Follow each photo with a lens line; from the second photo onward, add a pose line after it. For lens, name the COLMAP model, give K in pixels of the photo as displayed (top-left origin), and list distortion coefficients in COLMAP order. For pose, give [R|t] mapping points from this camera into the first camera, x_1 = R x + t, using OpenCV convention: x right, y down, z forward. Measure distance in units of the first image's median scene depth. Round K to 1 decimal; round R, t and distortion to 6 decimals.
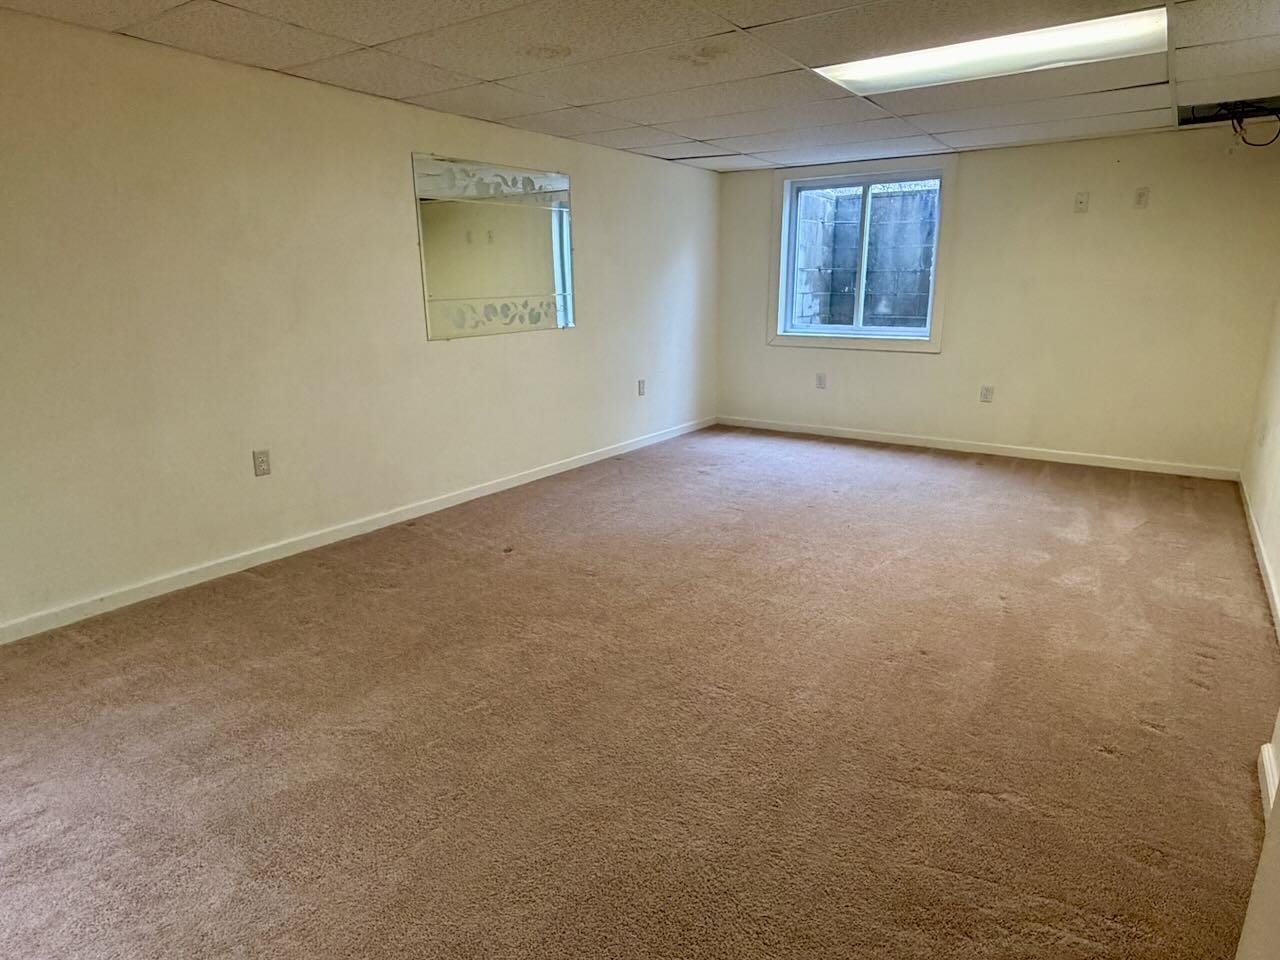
lens RADIAL K [[750.9, 0, 640.0], [0, 750.9, 480.0], [0, 0, 1]] dist [-0.002299, -0.000377]
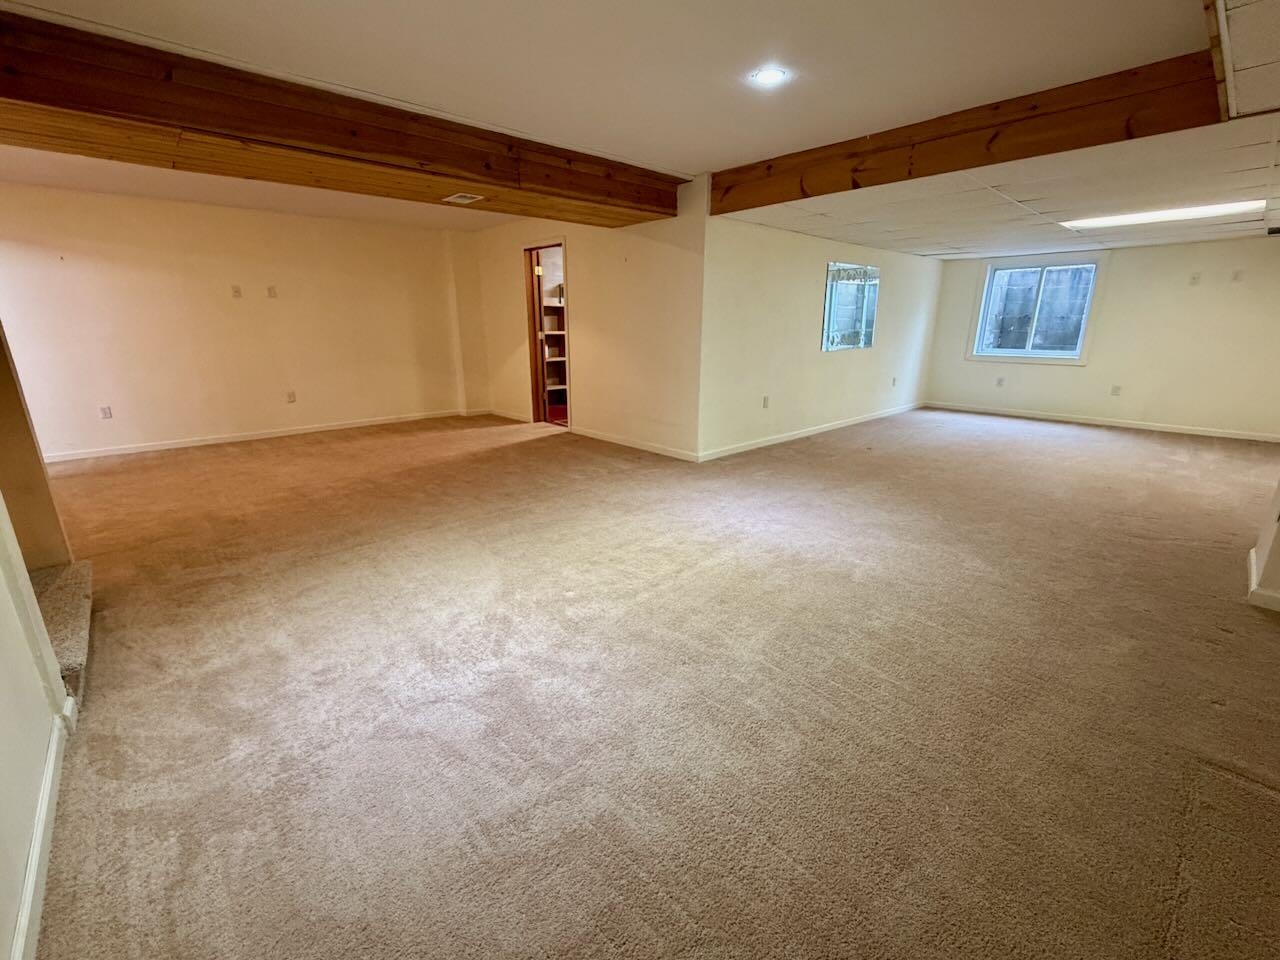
lens RADIAL K [[545.0, 0, 640.0], [0, 545.0, 480.0], [0, 0, 1]] dist [-0.000962, -0.000372]
pose [[0.975898, 0.065029, -0.208313, -0.306359], [-0.060239, 0.997755, 0.029262, 0.111570], [0.209748, -0.016009, 0.977624, -0.418633]]
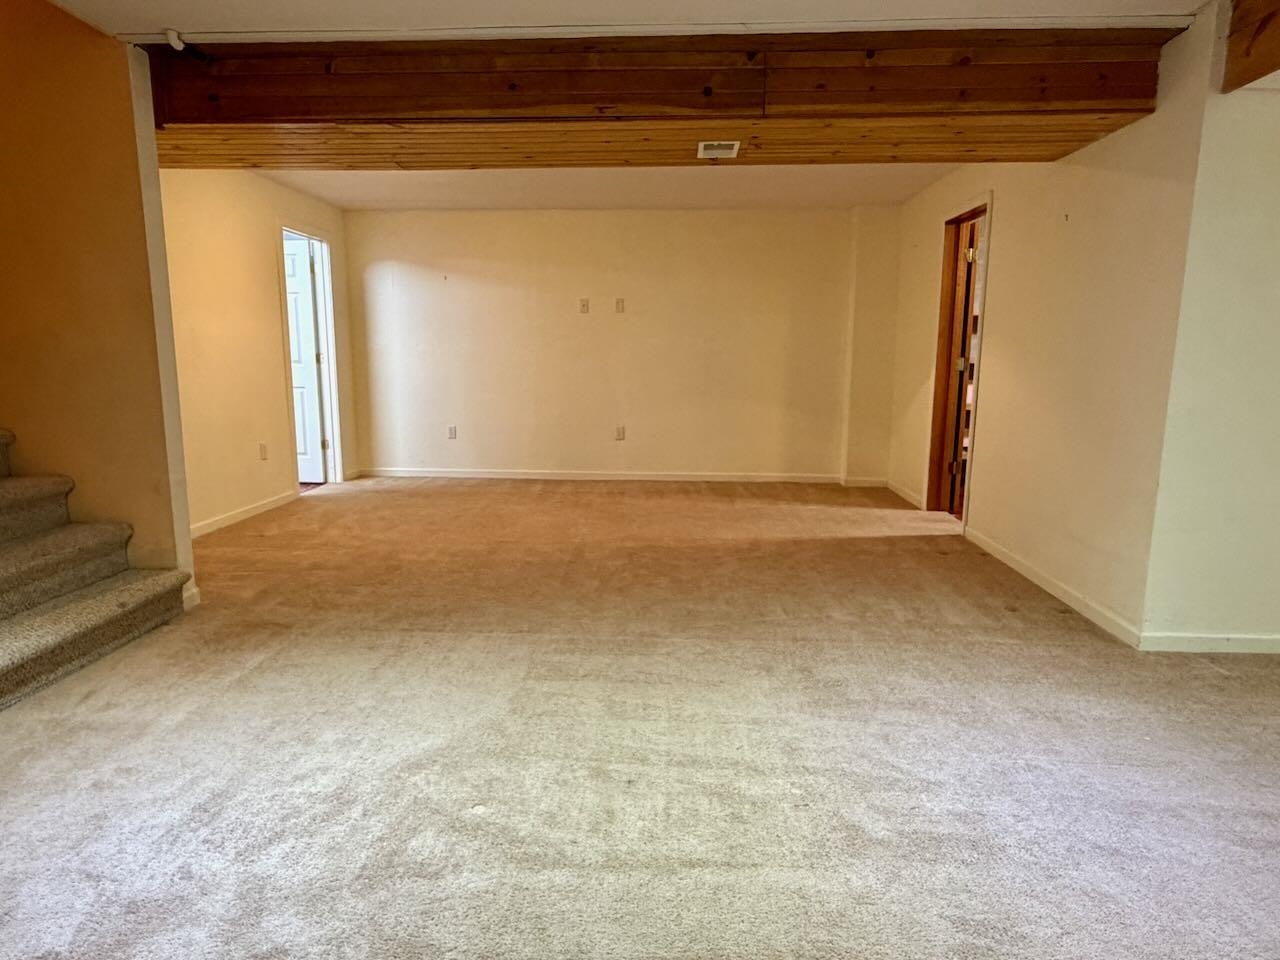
lens RADIAL K [[802.6, 0, 640.0], [0, 802.6, 480.0], [0, 0, 1]] dist [0.002024, 0.000926]
pose [[0.525501, 0.143681, -0.838573, -0.127577], [-0.226394, 0.973716, 0.024964, 0.051516], [0.820119, 0.176730, 0.544217, -0.145040]]
